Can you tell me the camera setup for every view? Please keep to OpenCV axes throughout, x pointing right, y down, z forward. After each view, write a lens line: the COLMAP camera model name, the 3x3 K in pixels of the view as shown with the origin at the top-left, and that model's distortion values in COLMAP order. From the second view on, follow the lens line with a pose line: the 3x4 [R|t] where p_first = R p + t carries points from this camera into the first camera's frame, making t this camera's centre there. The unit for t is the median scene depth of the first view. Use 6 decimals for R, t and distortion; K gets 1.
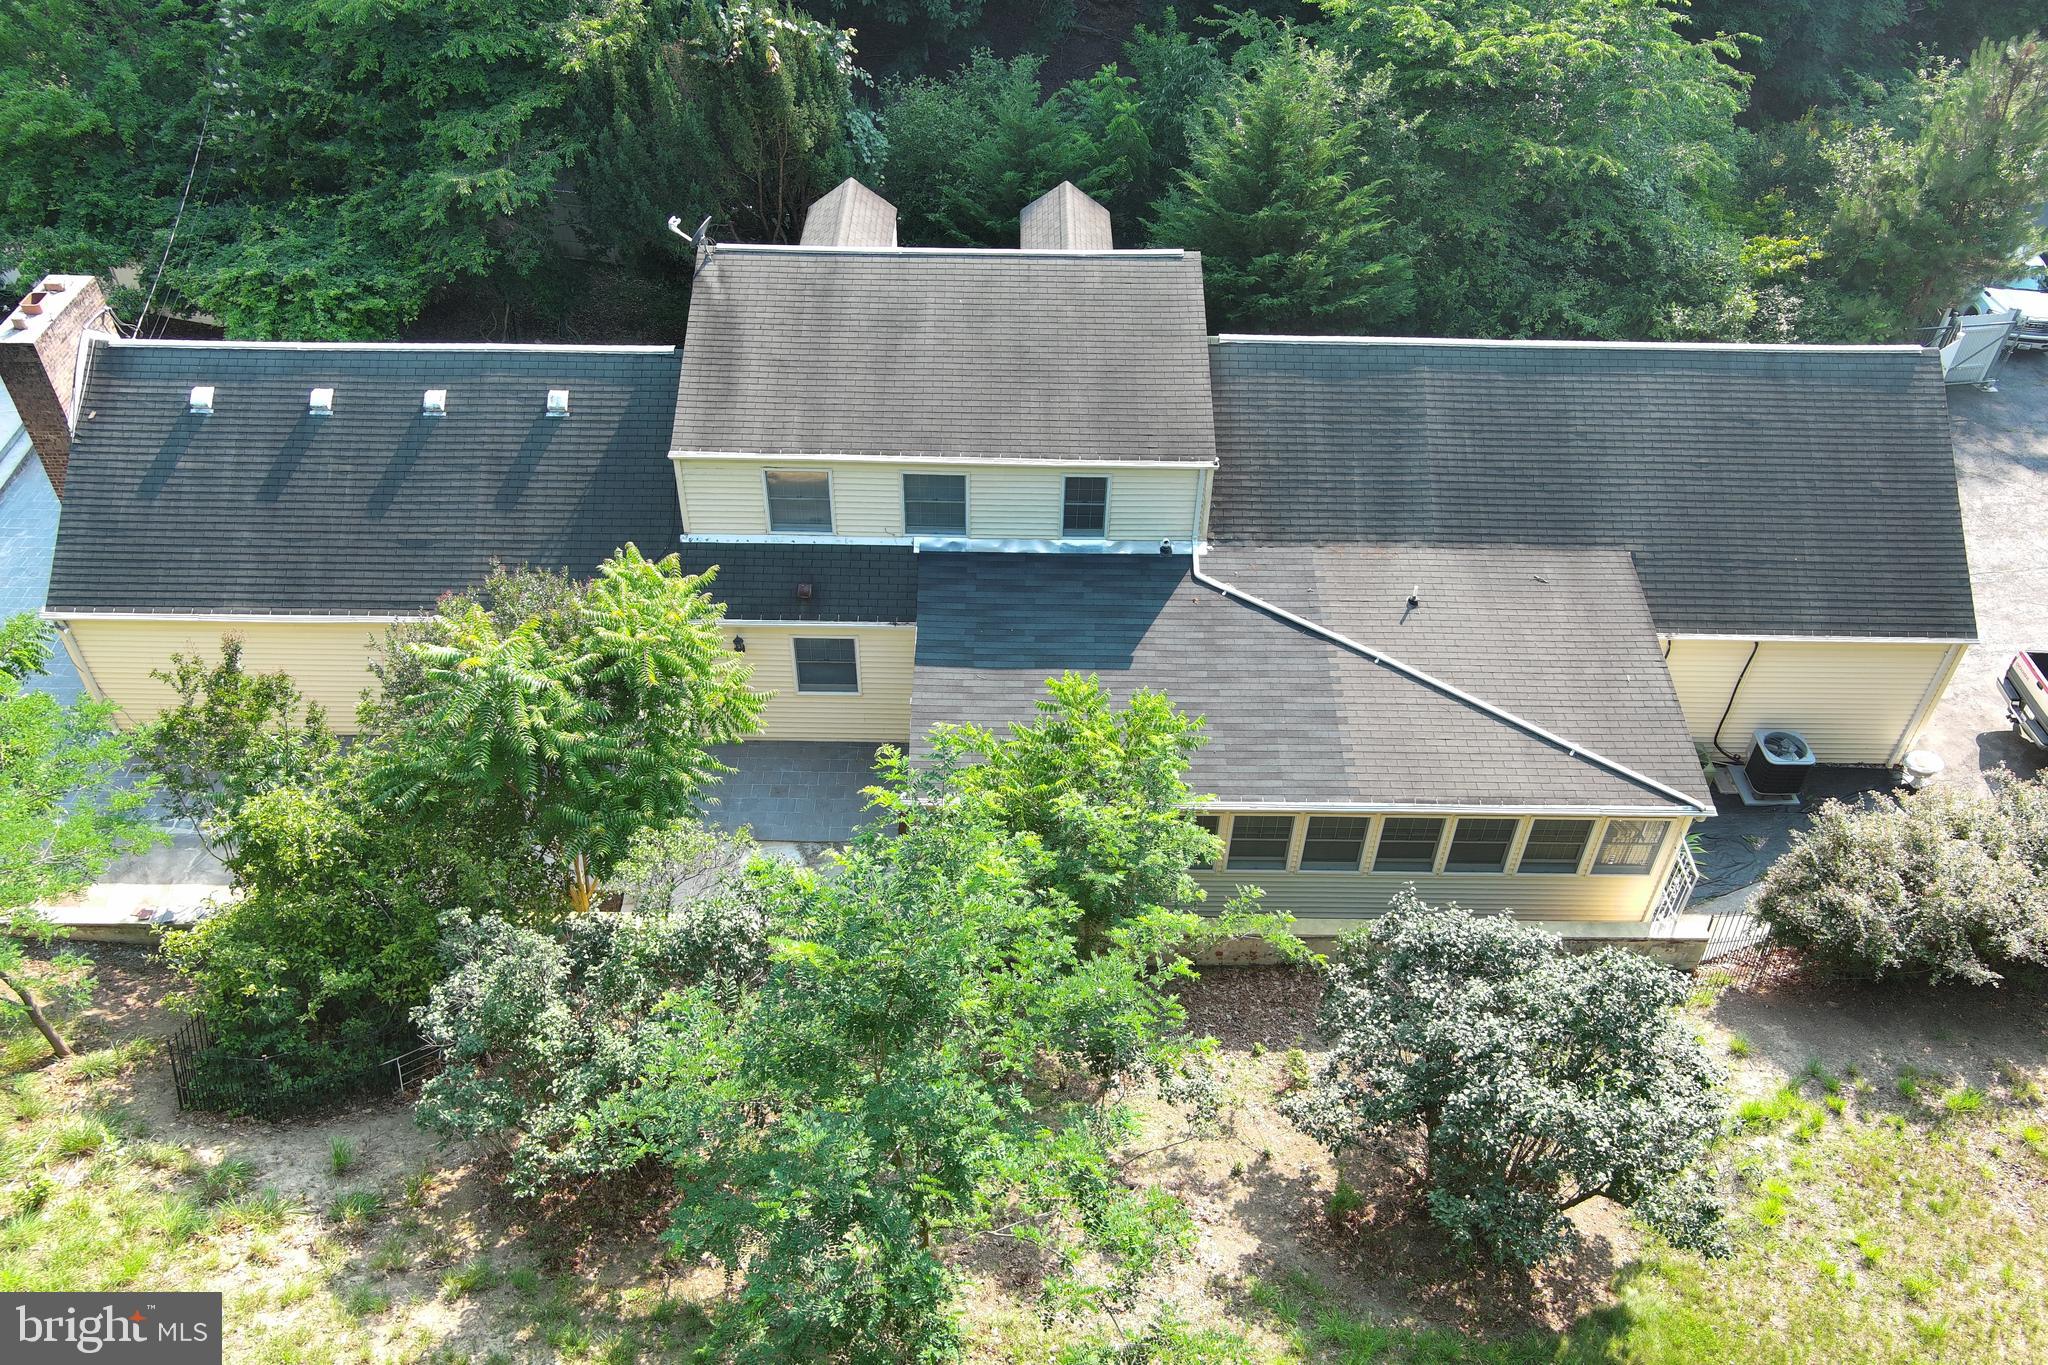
lens RADIAL K [[1581.7, 0, 1019.2], [0, 1581.7, 685.7], [0, 0, 1]] dist [0.007031, -0.005928]
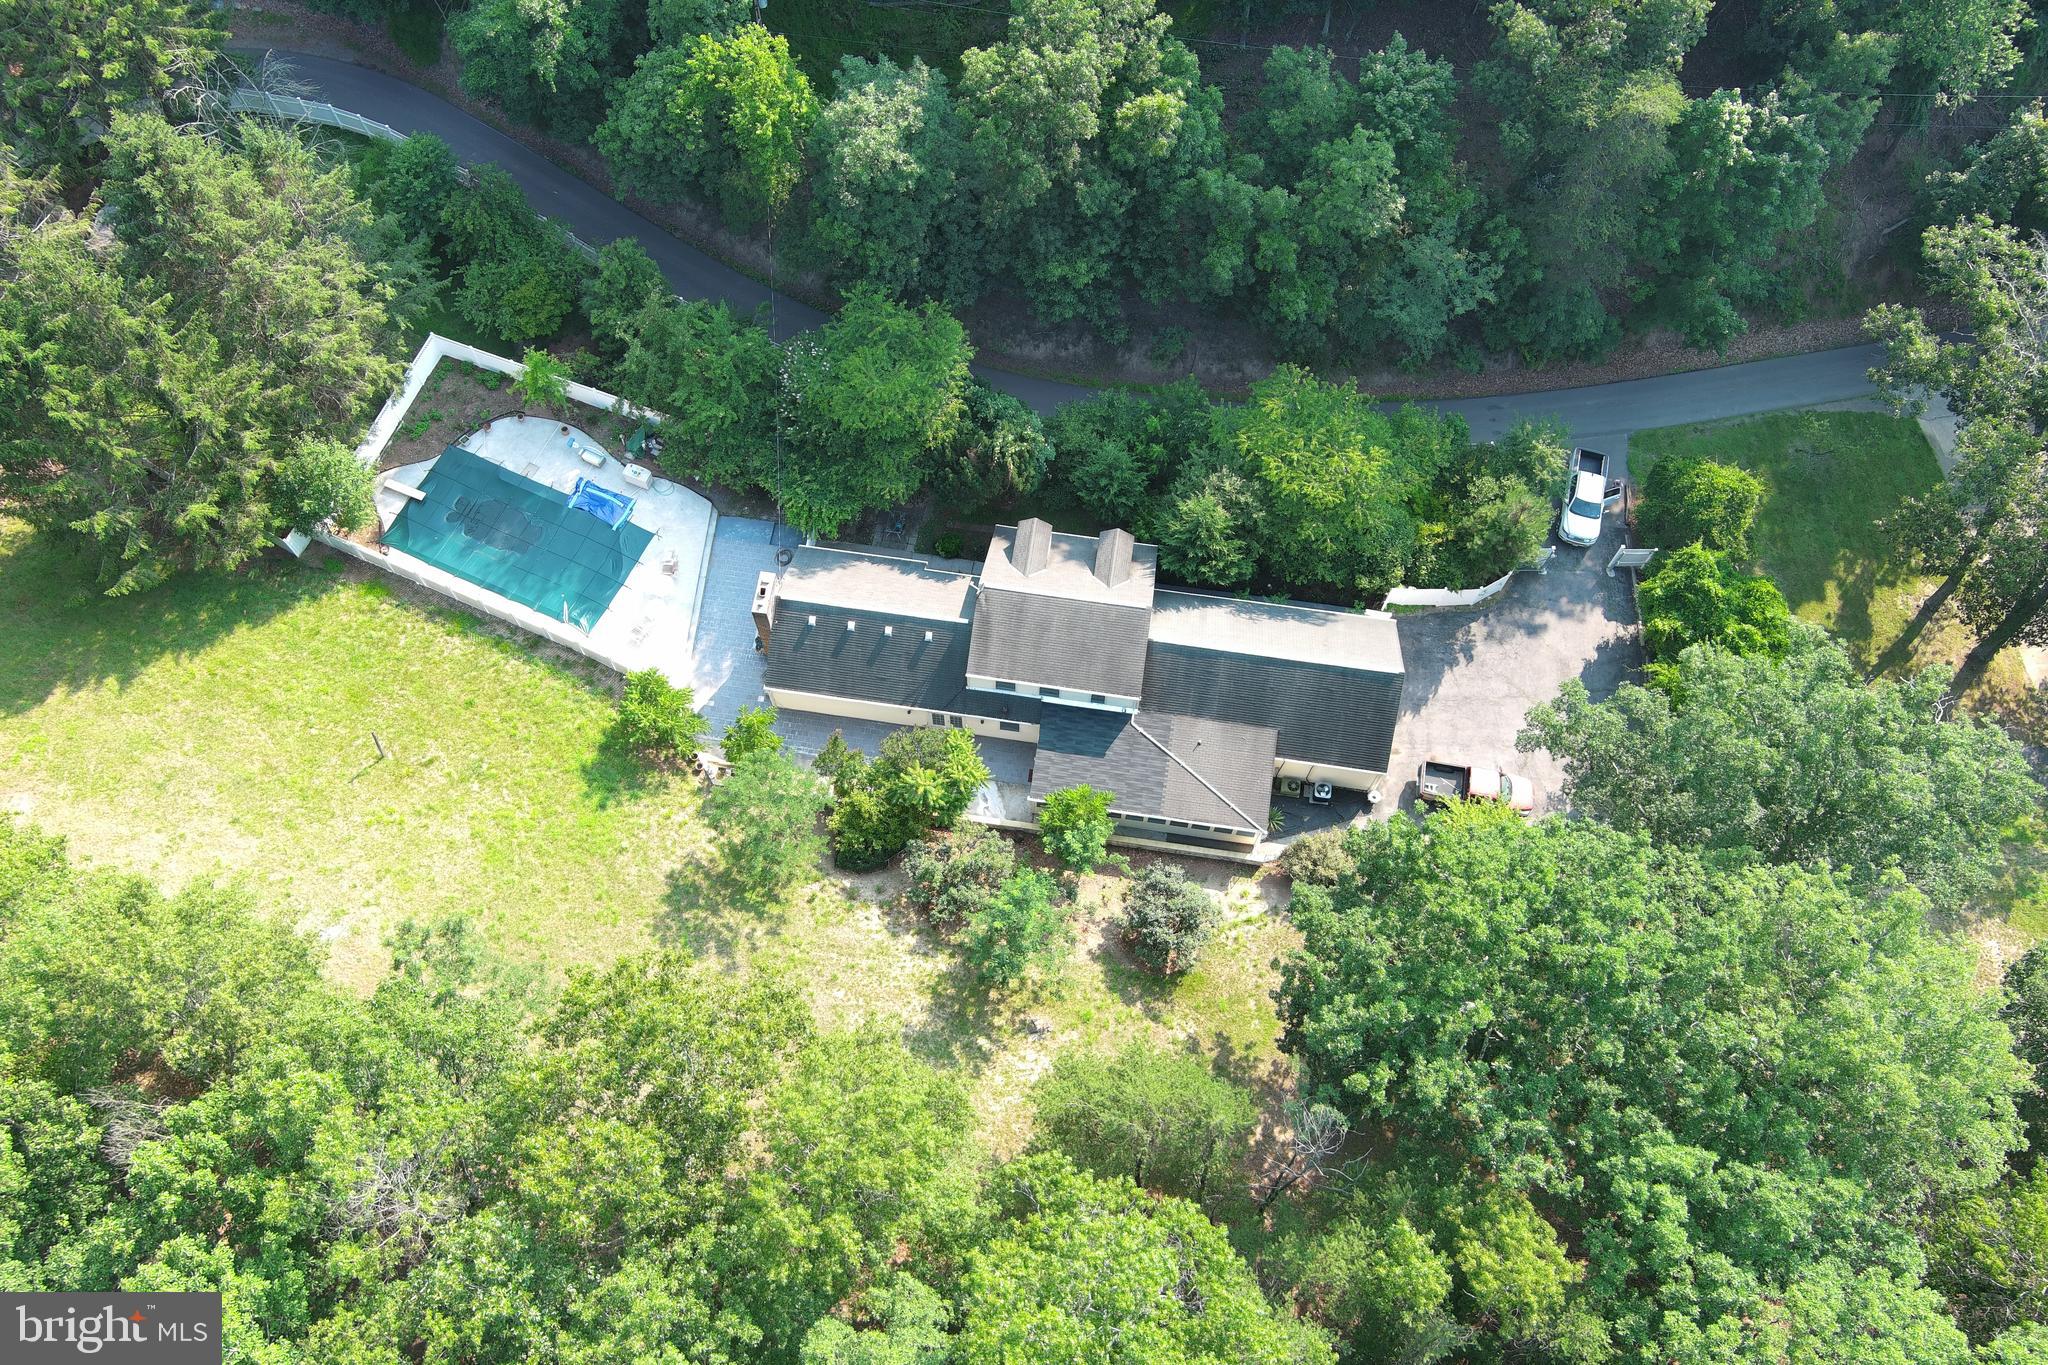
lens RADIAL K [[1564.6, 0, 1017.1], [0, 1564.6, 684.4], [0, 0, 1]] dist [0.050571, -0.130687]
pose [[0.989335, 0.129243, -0.067170, 0.086249], [-0.089069, 0.901697, 0.423095, -1.401039], [0.115249, -0.412600, 0.903592, -1.736216]]
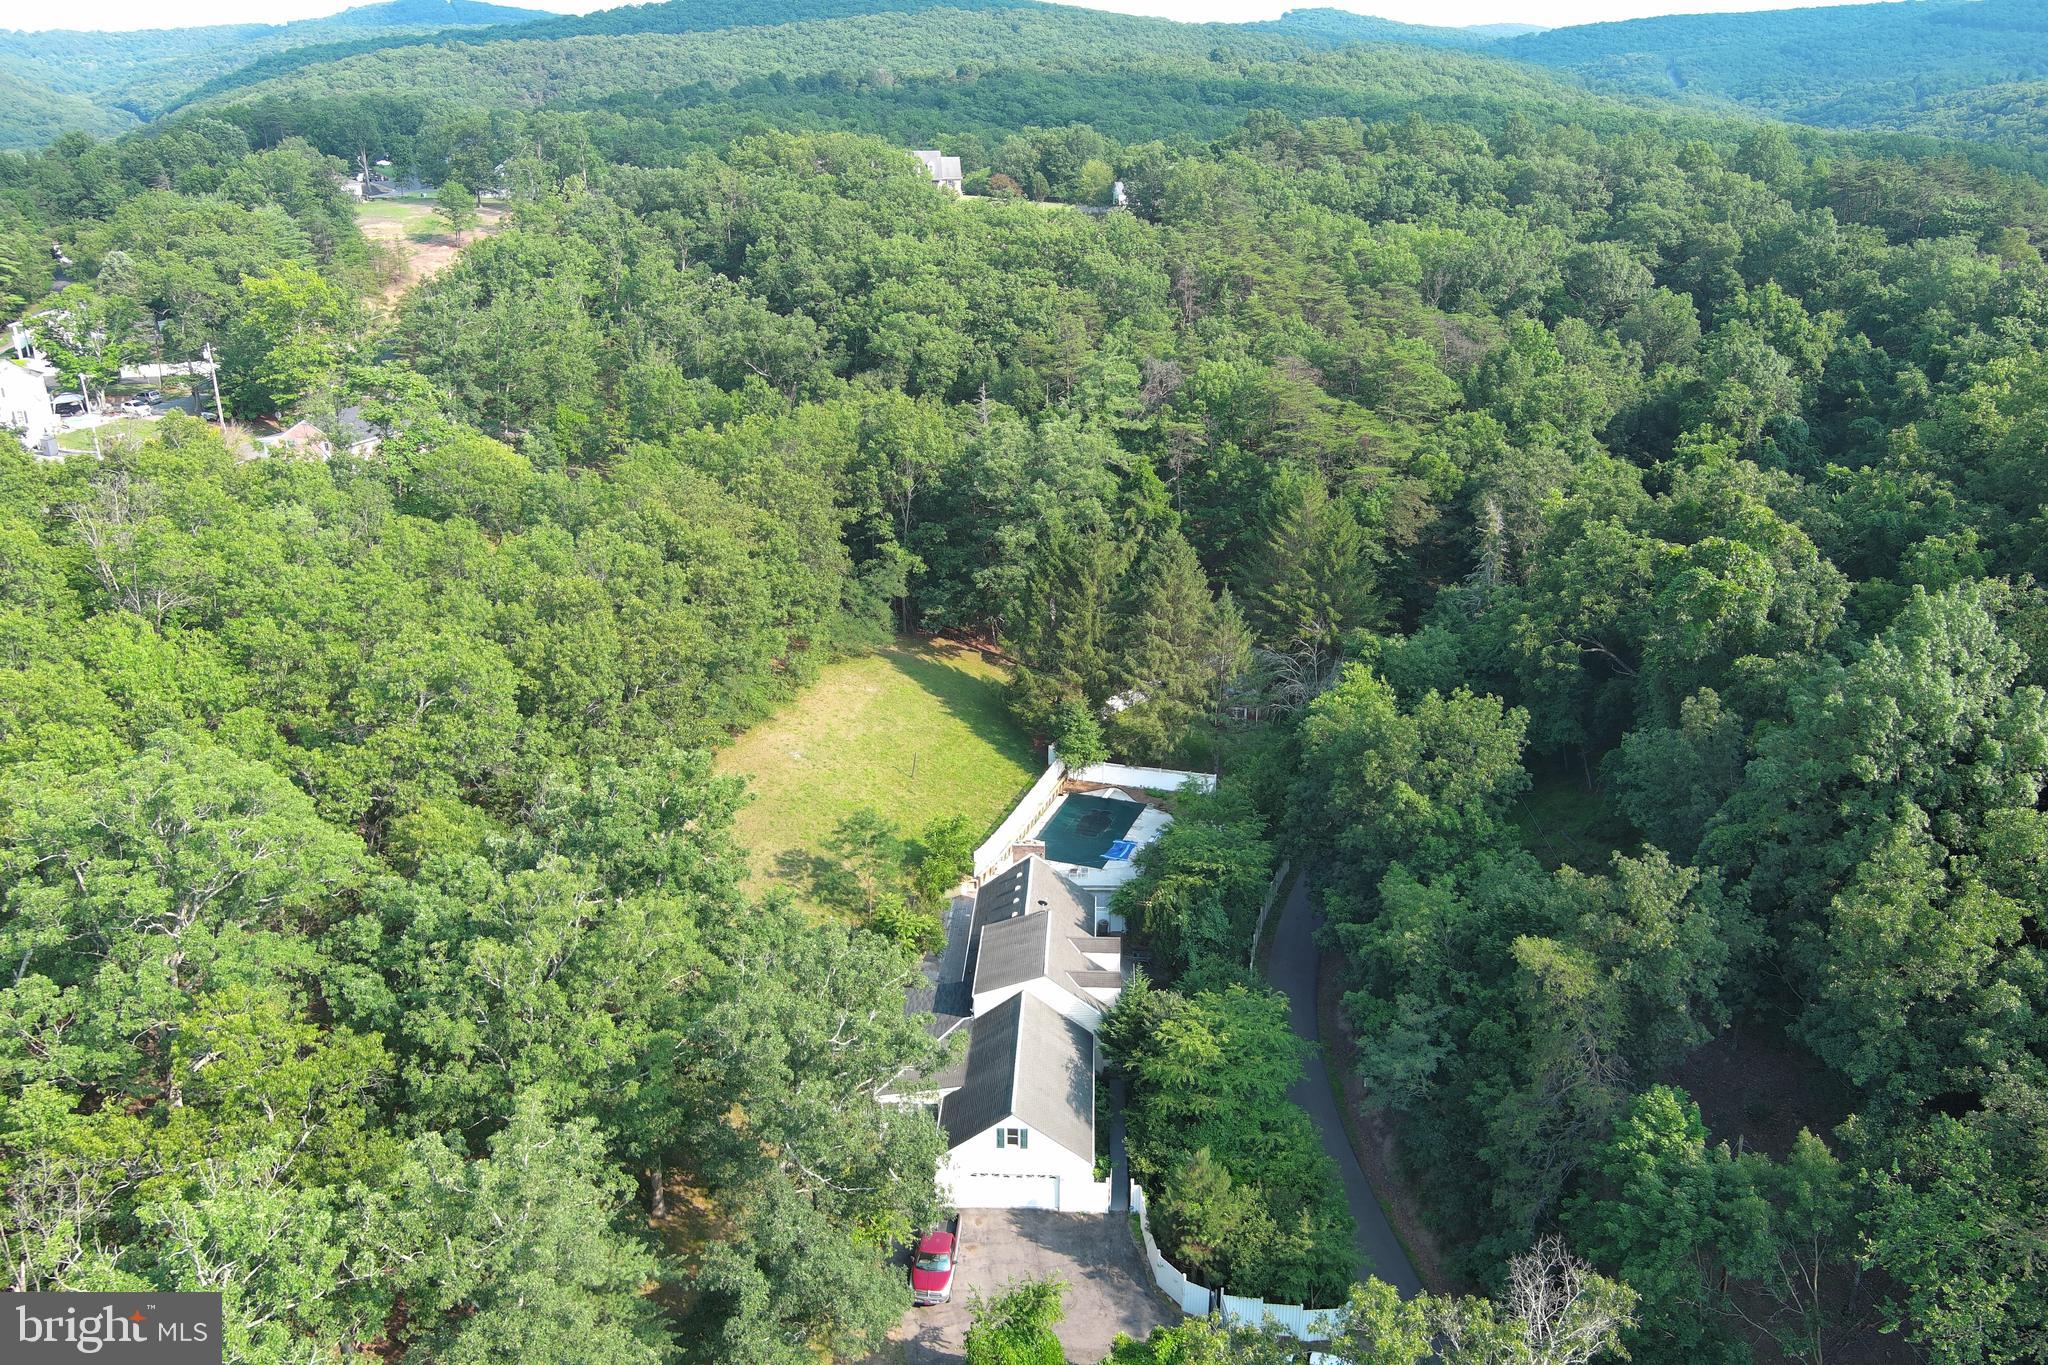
lens RADIAL K [[1577.6, 0, 1016.0], [0, 1577.6, 680.8], [0, 0, 1]] dist [0.016215, -0.025100]
pose [[-0.048207, 0.320062, -0.946169, 3.370509], [-0.669490, 0.692633, 0.268408, -1.703399], [0.741255, 0.646390, 0.180888, -0.103395]]
